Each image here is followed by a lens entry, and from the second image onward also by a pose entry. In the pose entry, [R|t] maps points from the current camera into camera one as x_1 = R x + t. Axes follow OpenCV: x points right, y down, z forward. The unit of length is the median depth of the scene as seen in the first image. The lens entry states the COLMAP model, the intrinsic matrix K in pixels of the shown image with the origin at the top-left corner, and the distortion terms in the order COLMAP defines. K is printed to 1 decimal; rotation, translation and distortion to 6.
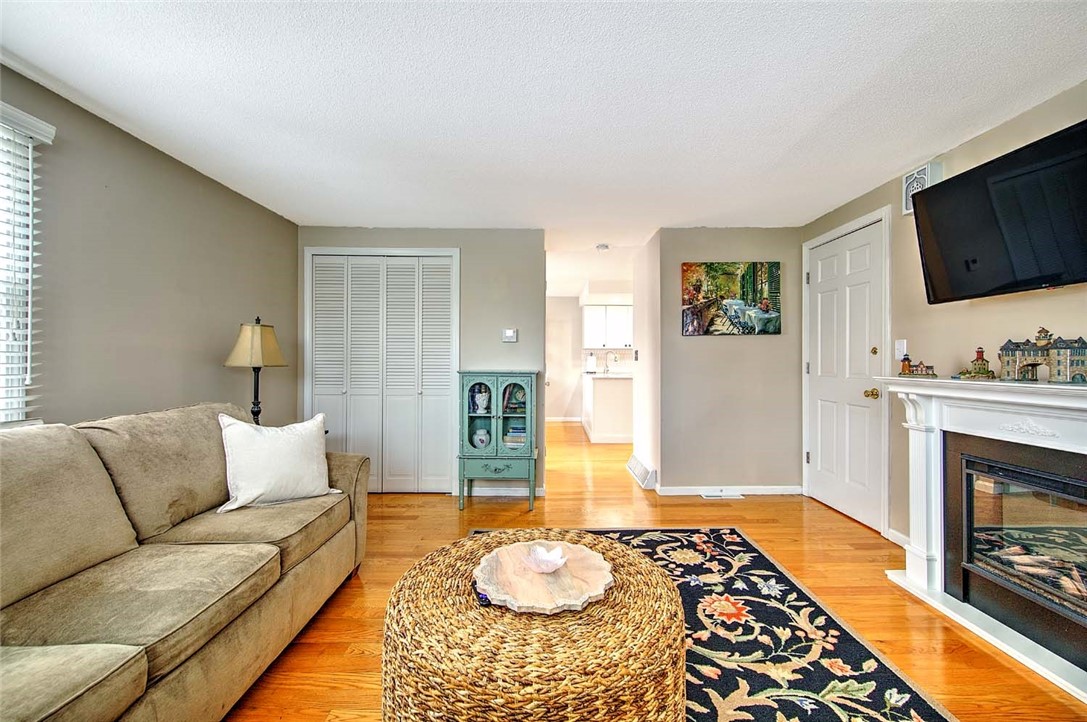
lens RADIAL K [[430.3, 0, 545.0], [0, 430.3, 359.6], [0, 0, 1]] dist [0.003279, -0.000819]
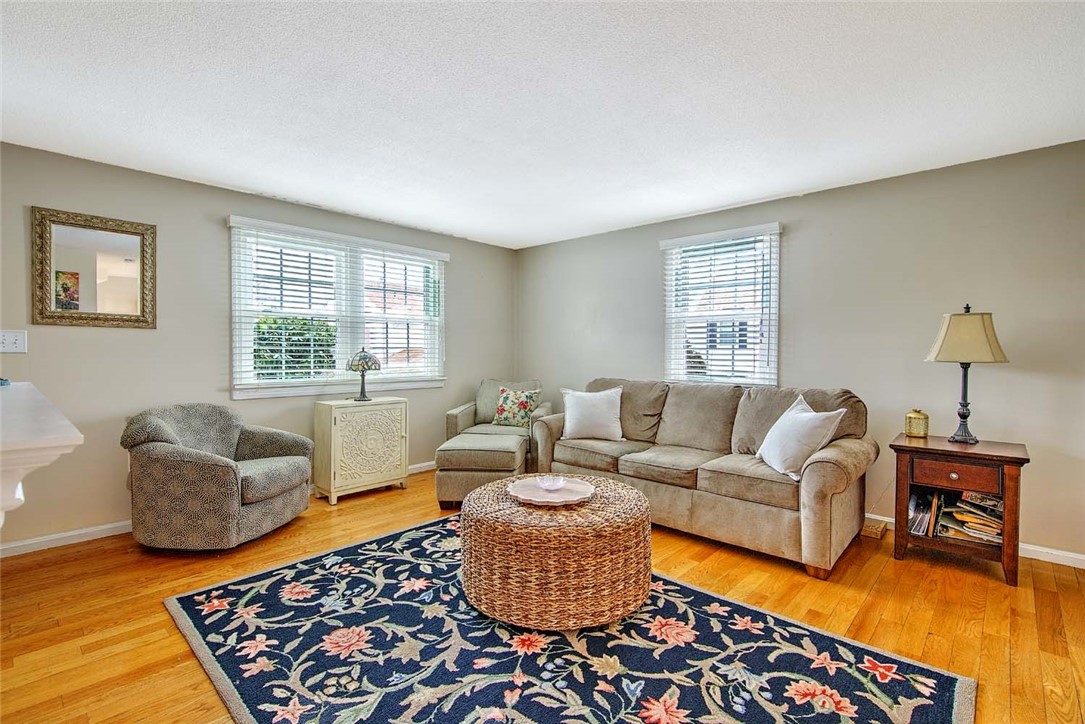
lens RADIAL K [[488.7, 0, 548.6], [0, 488.7, 362.3], [0, 0, 1]] dist [0.006708, -0.001534]
pose [[-0.671029, 0.012453, -0.741327, 0.684000], [-0.005061, 0.999759, 0.021376, -0.000606], [0.741414, 0.018096, -0.670804, 1.143283]]
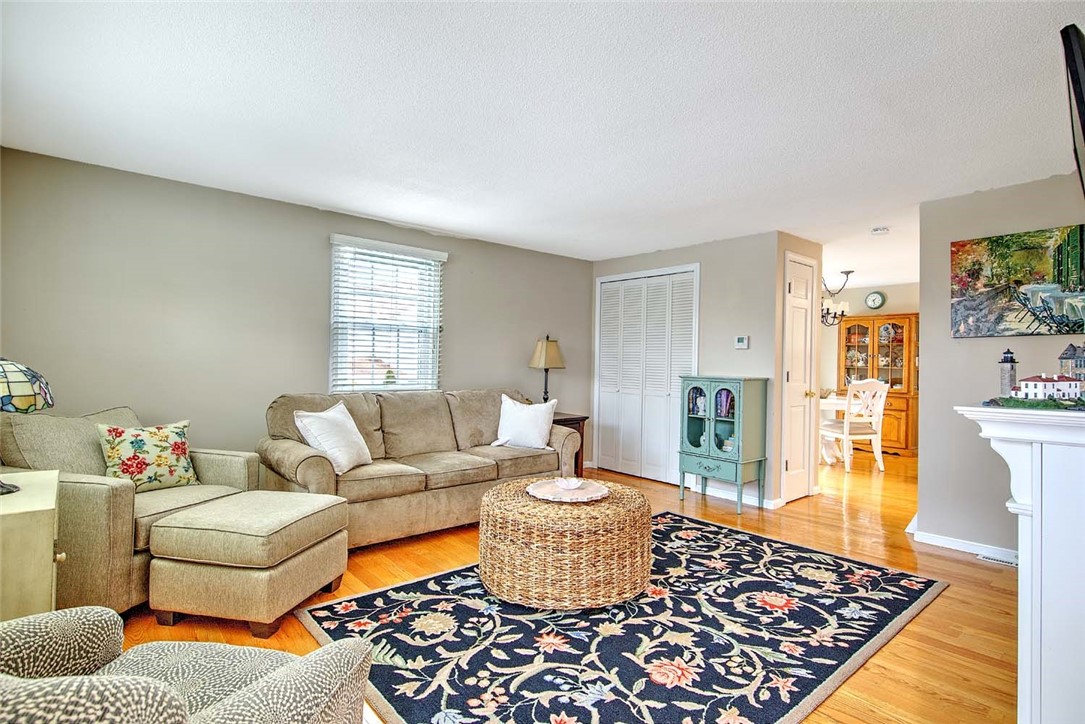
lens RADIAL K [[533.5, 0, 538.9], [0, 533.5, 361.5], [0, 0, 1]] dist [0.006716, 0.000667]
pose [[0.641973, 0.007286, -0.766693, 0.807671], [-0.013970, 0.999900, -0.002195, -0.003090], [0.766600, 0.012120, 0.642010, -0.231495]]
